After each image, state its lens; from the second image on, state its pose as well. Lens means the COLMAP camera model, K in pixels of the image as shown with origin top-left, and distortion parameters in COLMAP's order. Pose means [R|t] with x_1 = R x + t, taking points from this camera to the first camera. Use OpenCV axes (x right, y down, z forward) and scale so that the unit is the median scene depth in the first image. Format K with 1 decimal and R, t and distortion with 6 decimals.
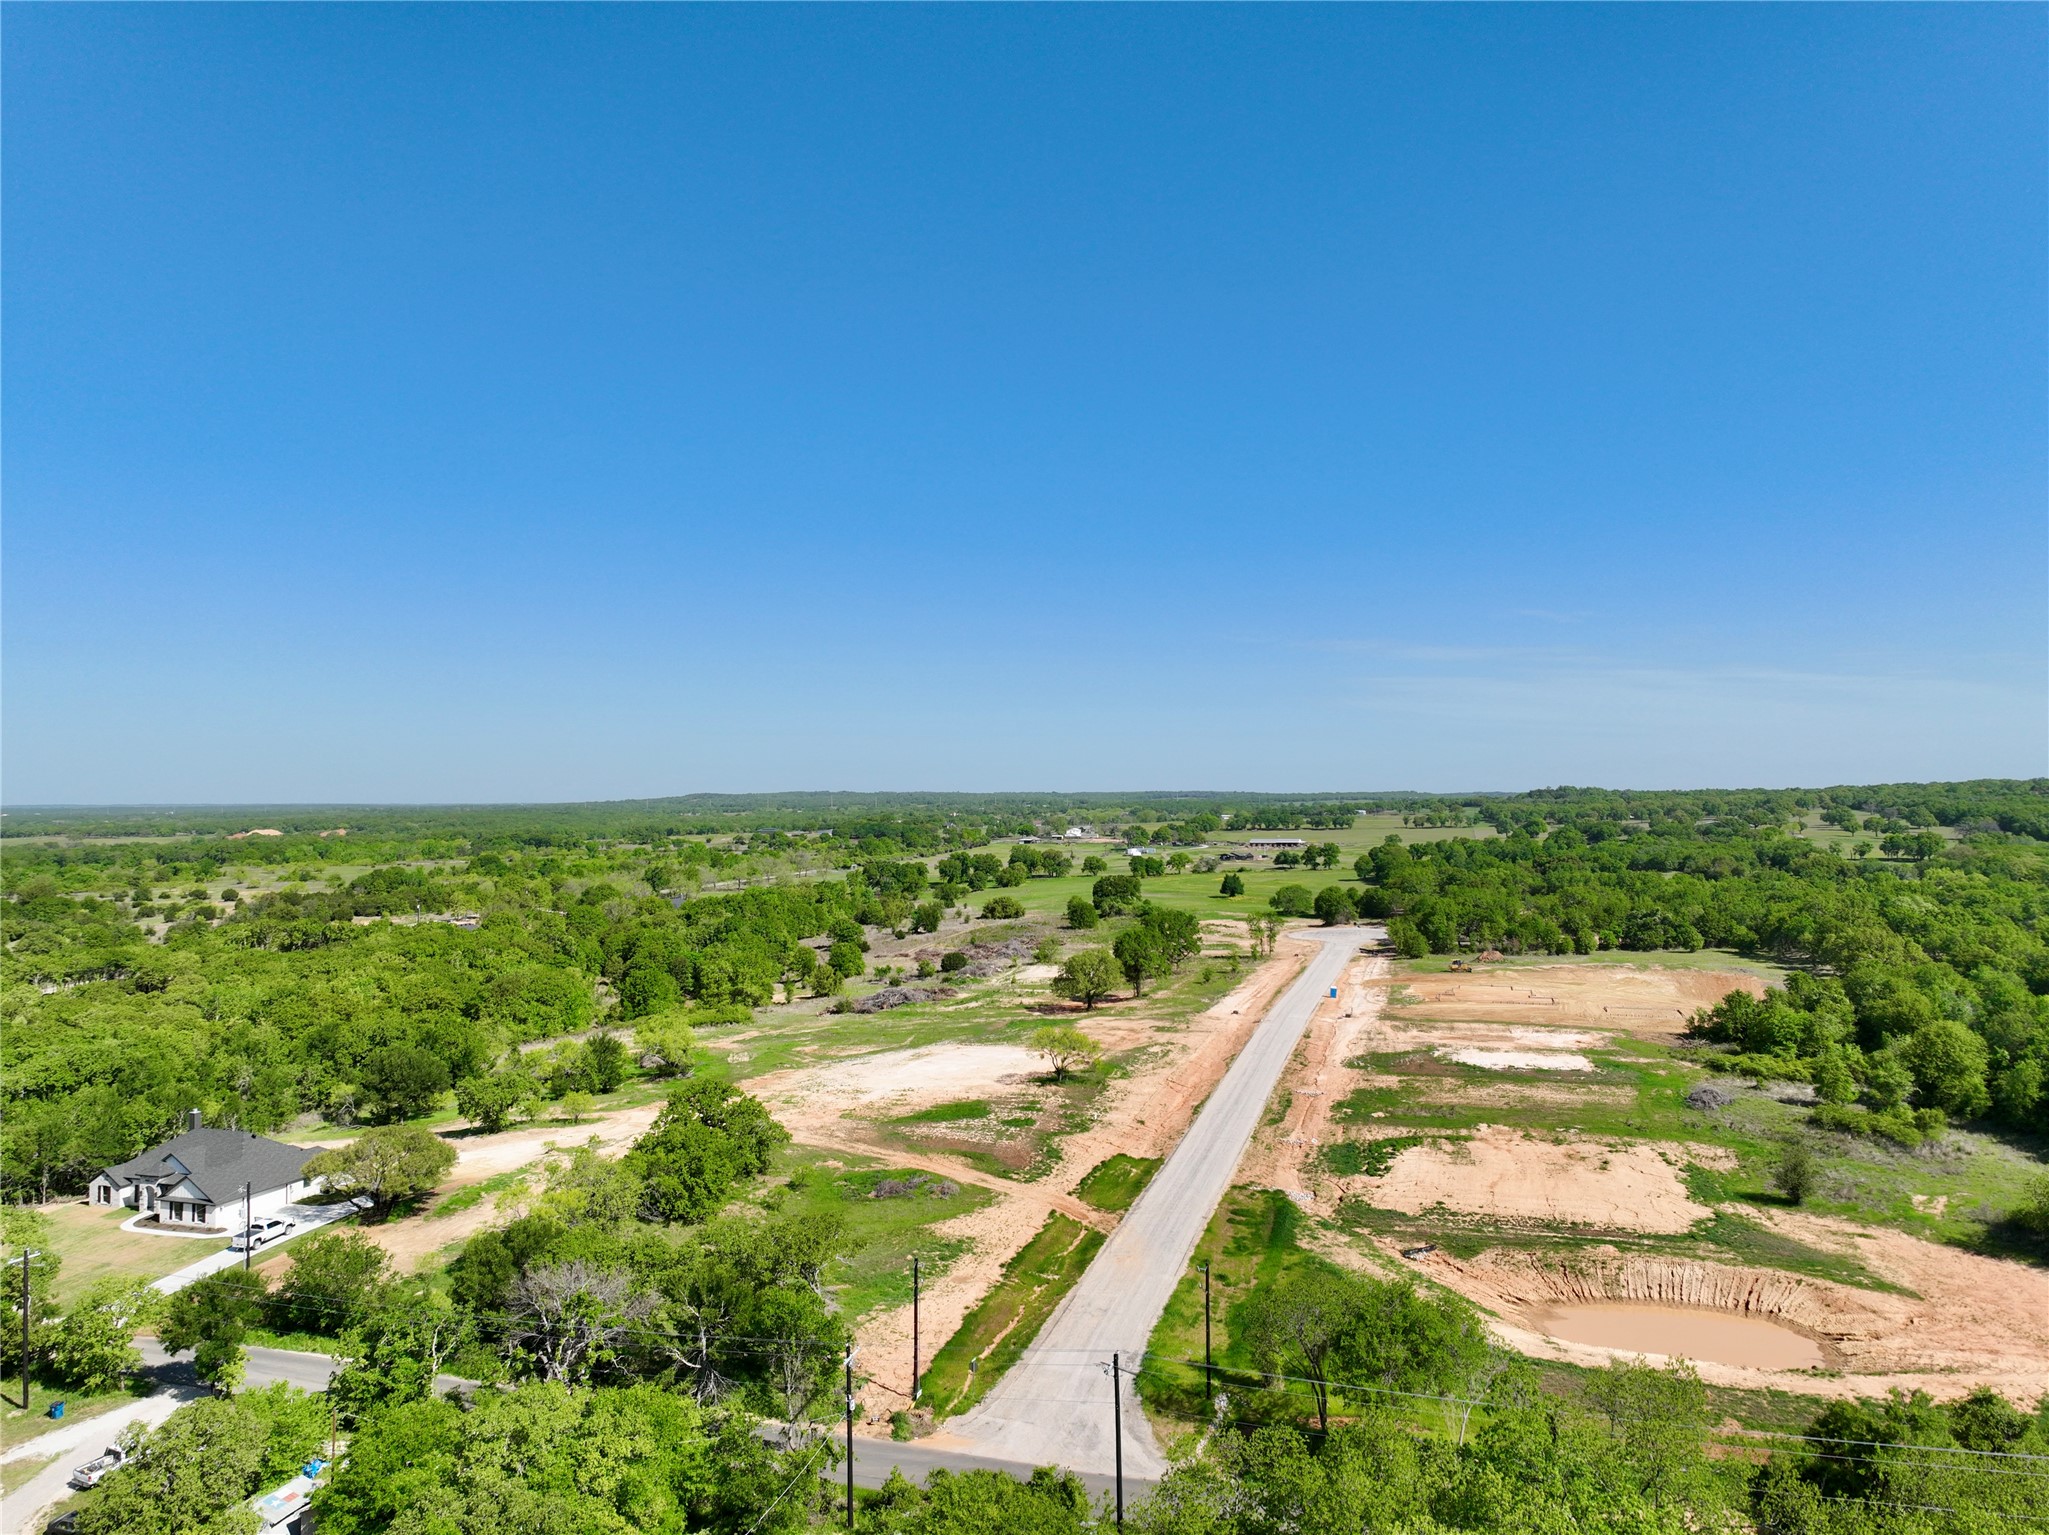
lens RADIAL K [[1445.2, 0, 1033.7], [0, 1445.2, 776.3], [0, 0, 1]] dist [-0.006288, 0.012704]
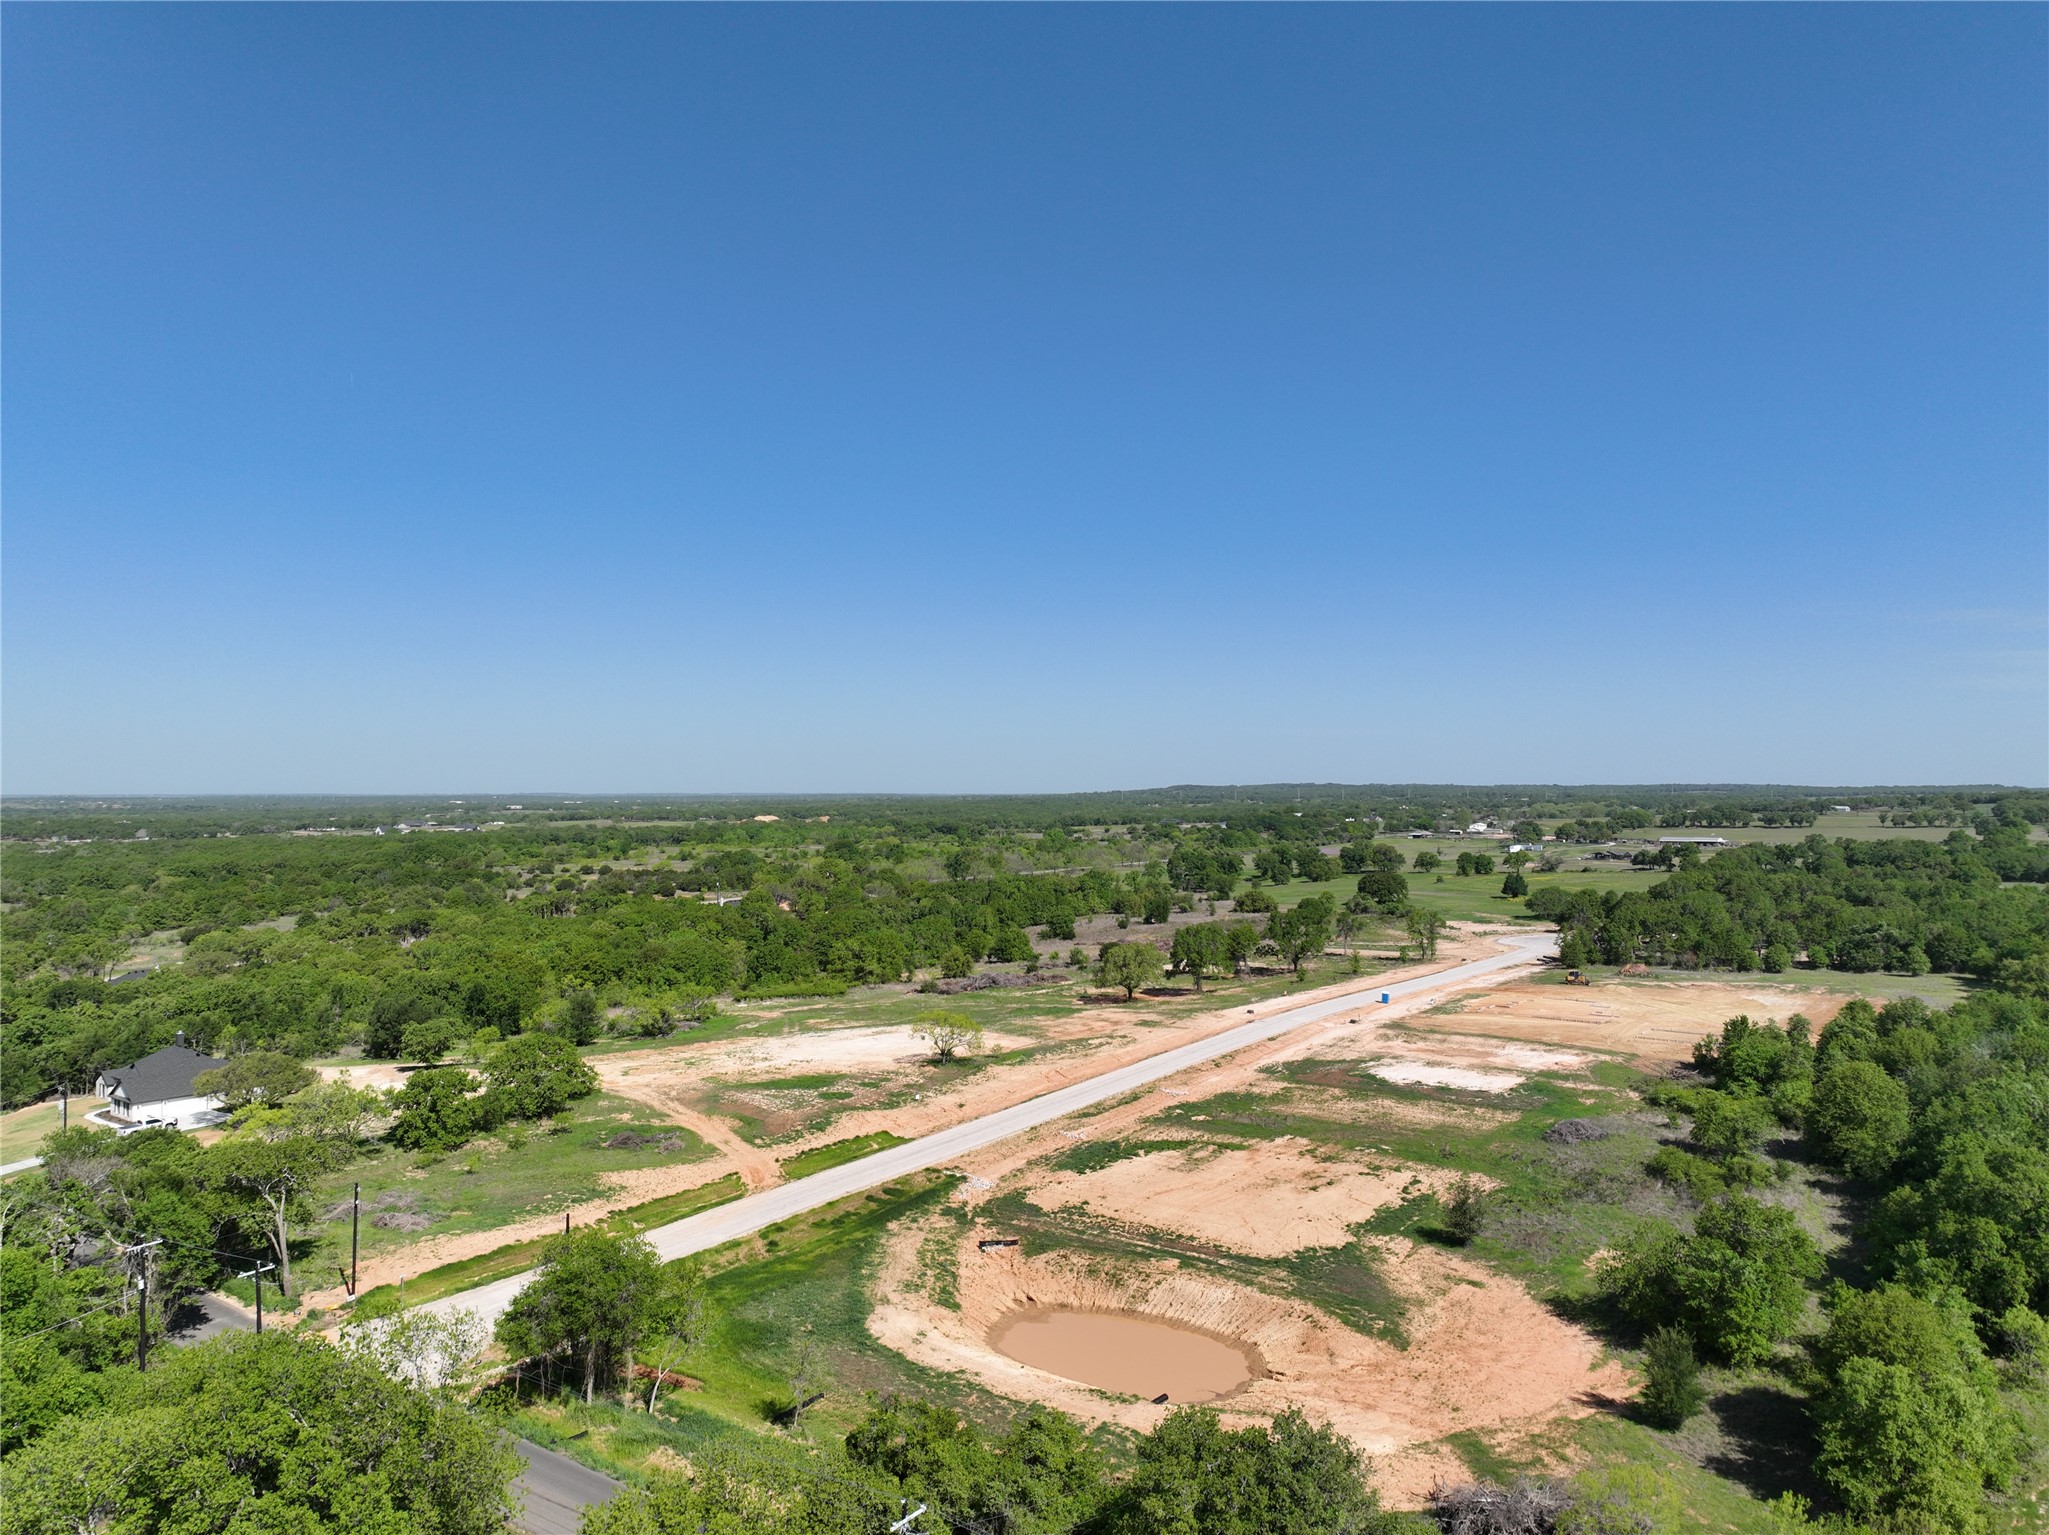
lens RADIAL K [[1445.2, 0, 1038.7], [0, 1445.2, 769.9], [0, 0, 1]] dist [-0.006288, 0.012704]
pose [[0.939565, -0.000652, -0.342369, 0.422003], [0.001102, 0.999999, 0.001119, -0.001496], [0.342368, -0.001428, 0.939565, 0.043562]]
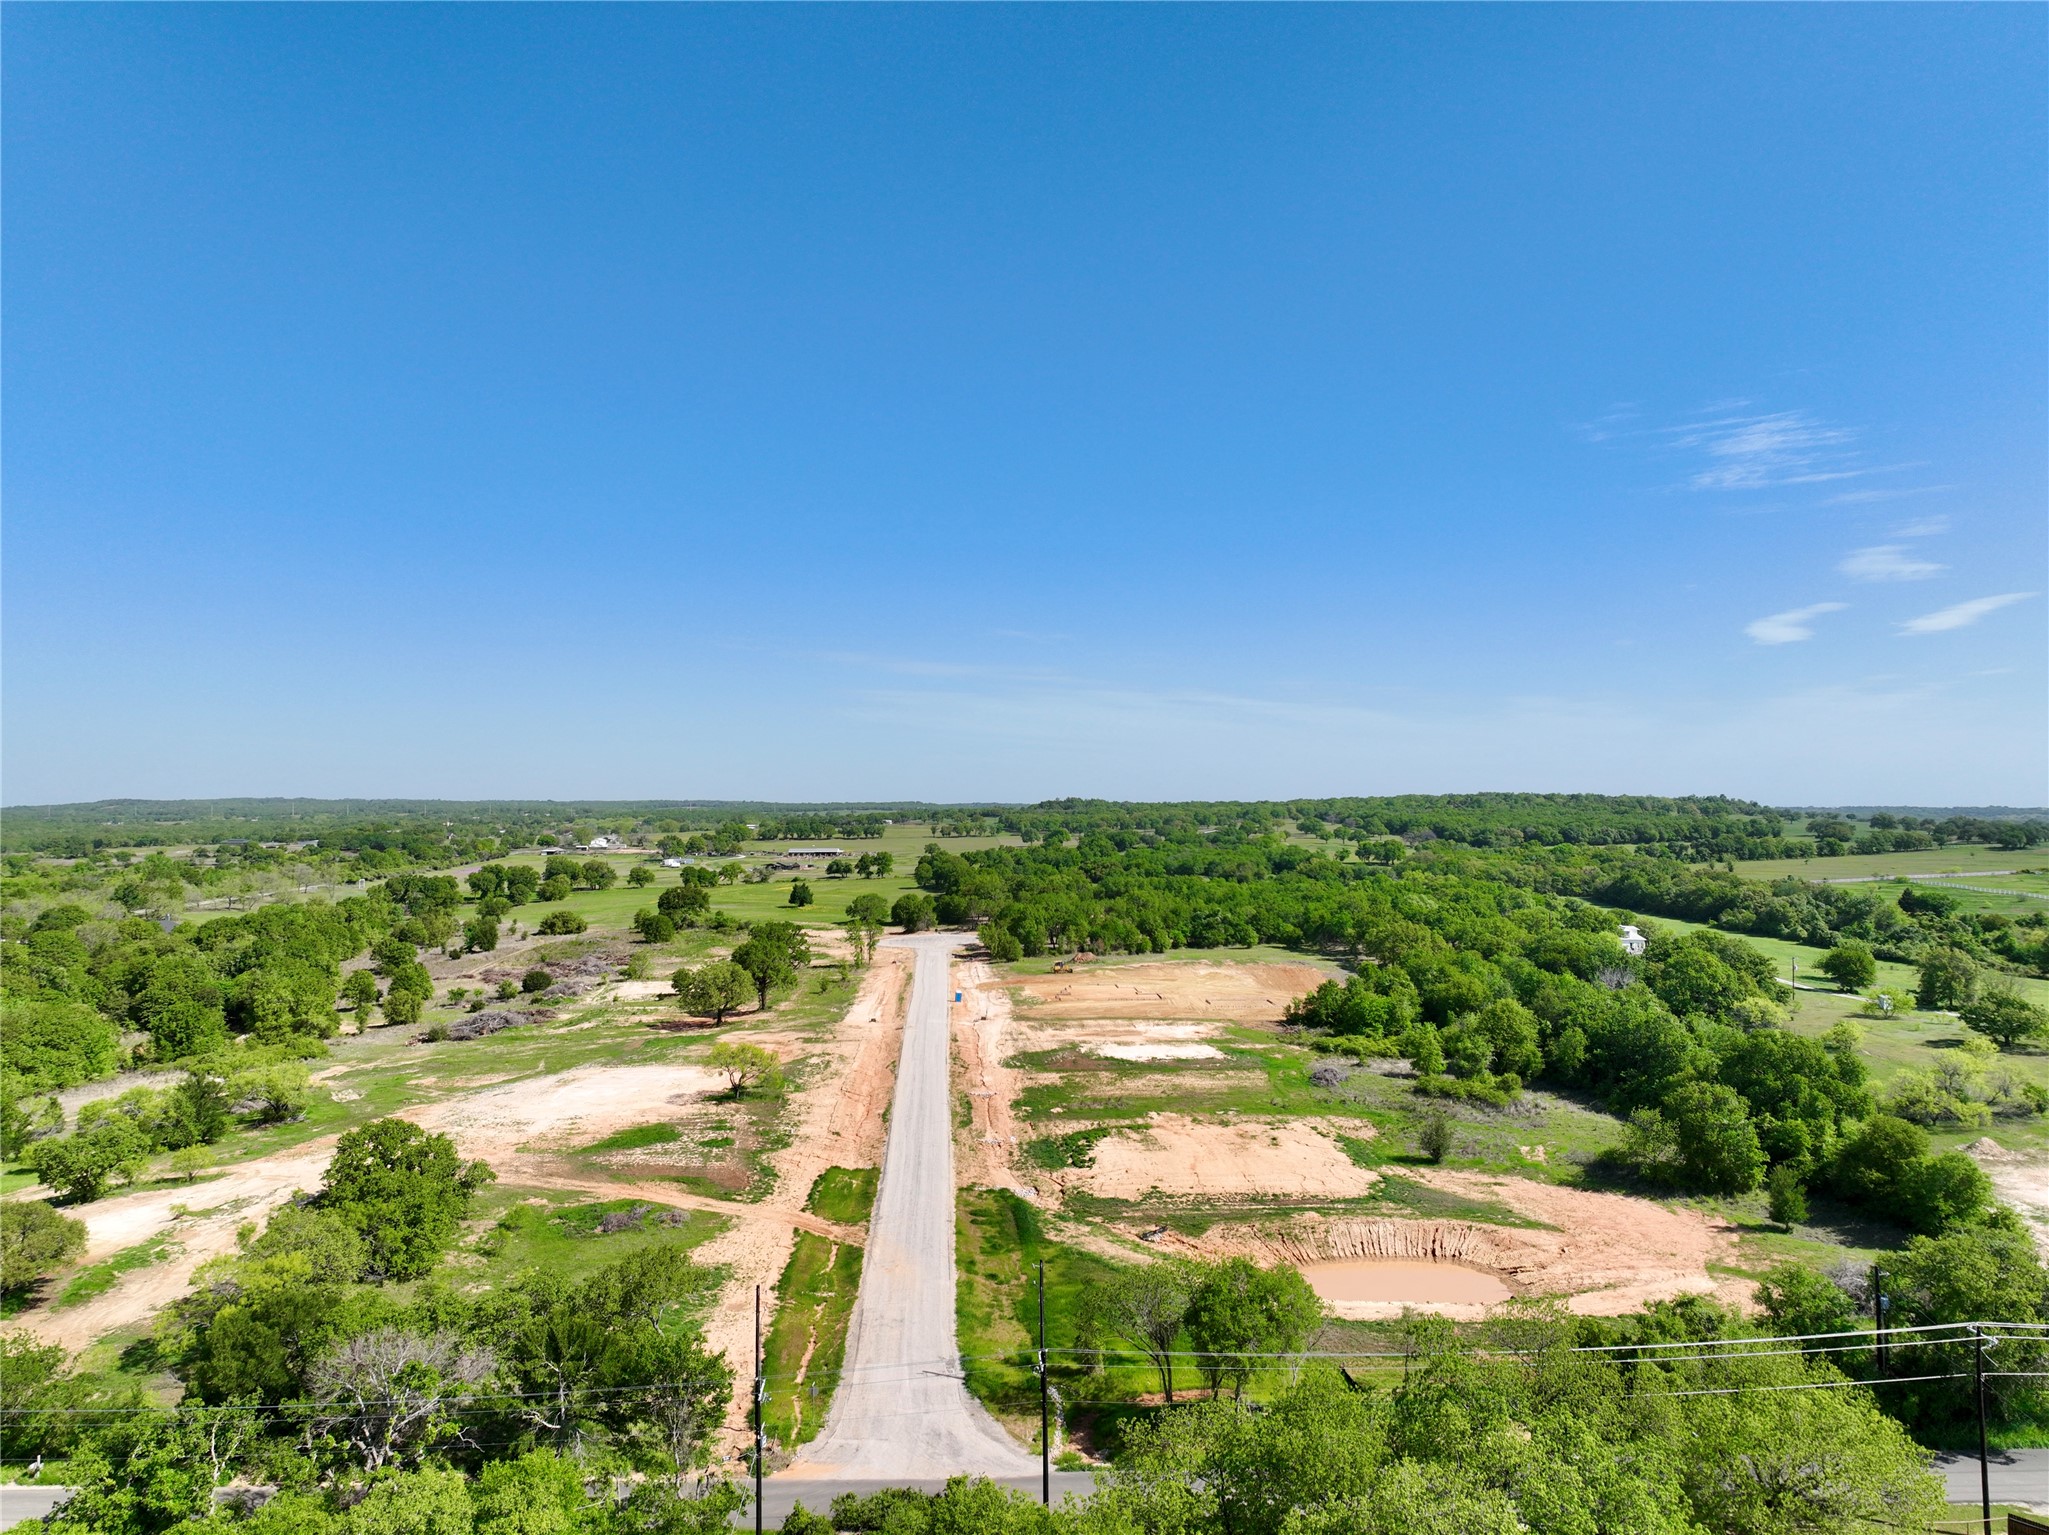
lens RADIAL K [[1445.2, 0, 1041.7], [0, 1445.2, 765.4], [0, 0, 1]] dist [-0.006288, 0.012704]
pose [[0.940114, 0.014640, 0.340546, -0.118226], [-0.009789, 0.999825, -0.015958, 0.001068], [-0.340720, 0.011669, 0.940092, 0.015114]]
